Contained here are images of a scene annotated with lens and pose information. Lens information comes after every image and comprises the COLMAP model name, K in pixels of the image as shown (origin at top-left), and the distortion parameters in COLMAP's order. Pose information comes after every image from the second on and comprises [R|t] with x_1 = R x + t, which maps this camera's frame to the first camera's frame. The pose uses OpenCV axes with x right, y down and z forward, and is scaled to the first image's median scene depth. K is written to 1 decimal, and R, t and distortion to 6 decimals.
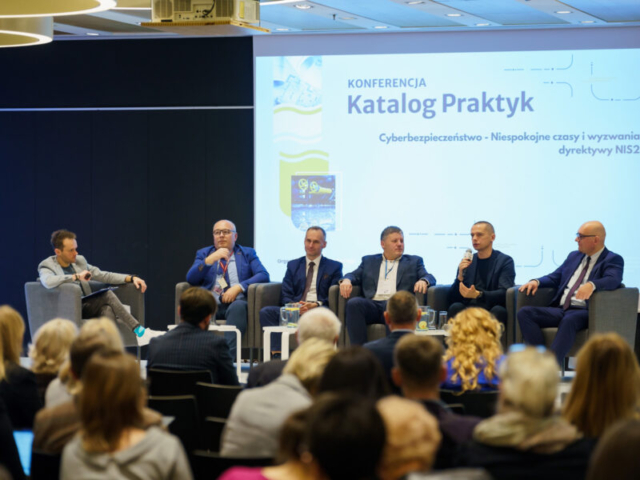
lens RADIAL K [[2215.9, 0, 320.0], [0, 2215.9, 240.0], [0, 0, 1]] dist [0.068144, 1.407276]
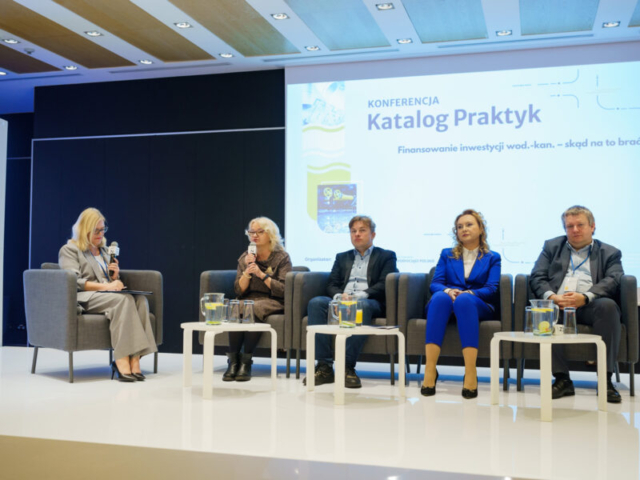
lens RADIAL K [[735.3, 0, 320.0], [0, 735.3, 240.0], [0, 0, 1]] dist [0.004285, 0.016112]
pose [[0.999330, 0.005647, 0.036171, -0.025915], [-0.003863, 0.998781, -0.049207, 0.018710], [-0.036404, 0.049034, 0.998133, 0.633409]]
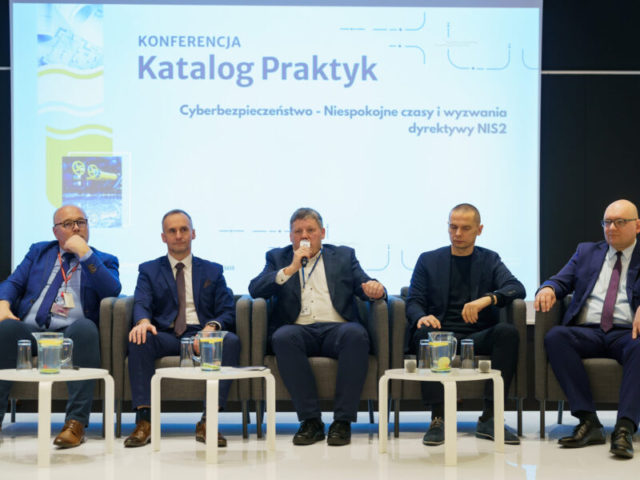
lens RADIAL K [[1287.9, 0, 308.4], [0, 1287.9, 251.7], [0, 0, 1]] dist [0.010373, 0.198646]
pose [[0.936712, -0.002755, 0.350089, -0.092939], [0.005157, 0.999969, -0.005927, 0.007781], [-0.350062, 0.007358, 0.936698, 0.556292]]
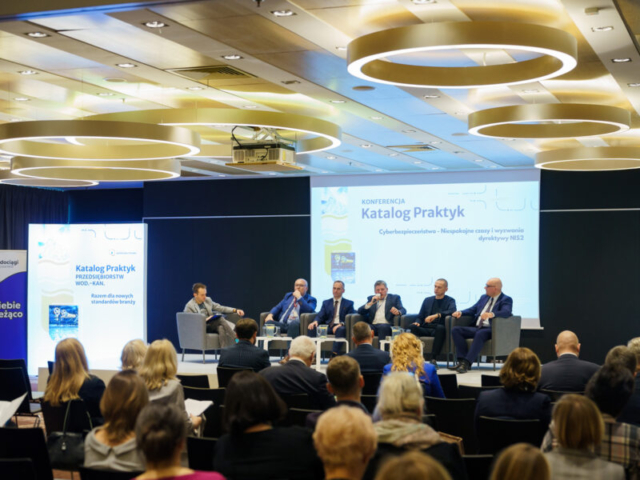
lens RADIAL K [[1103.7, 0, 334.7], [0, 1103.7, 255.1], [0, 0, 1]] dist [0.026163, 0.021499]
pose [[0.999162, -0.002473, -0.040851, 0.027436], [0.001274, 0.999568, -0.029358, -0.000814], [0.040905, 0.029281, 0.998734, 0.102854]]
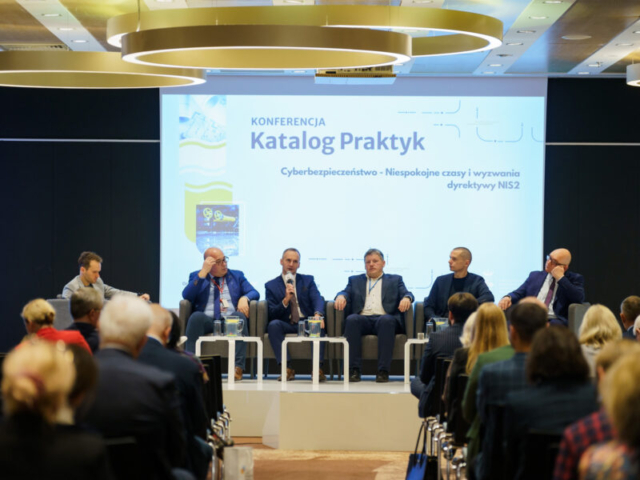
lens RADIAL K [[2536.2, 0, 279.2], [0, 2536.2, 240.4], [0, 0, 1]] dist [0.205009, -0.299492]
pose [[0.954146, 0.006773, 0.299265, -0.353342], [-0.001469, 0.999838, -0.017942, 0.010824], [-0.299338, 0.016680, 0.954001, -0.200279]]
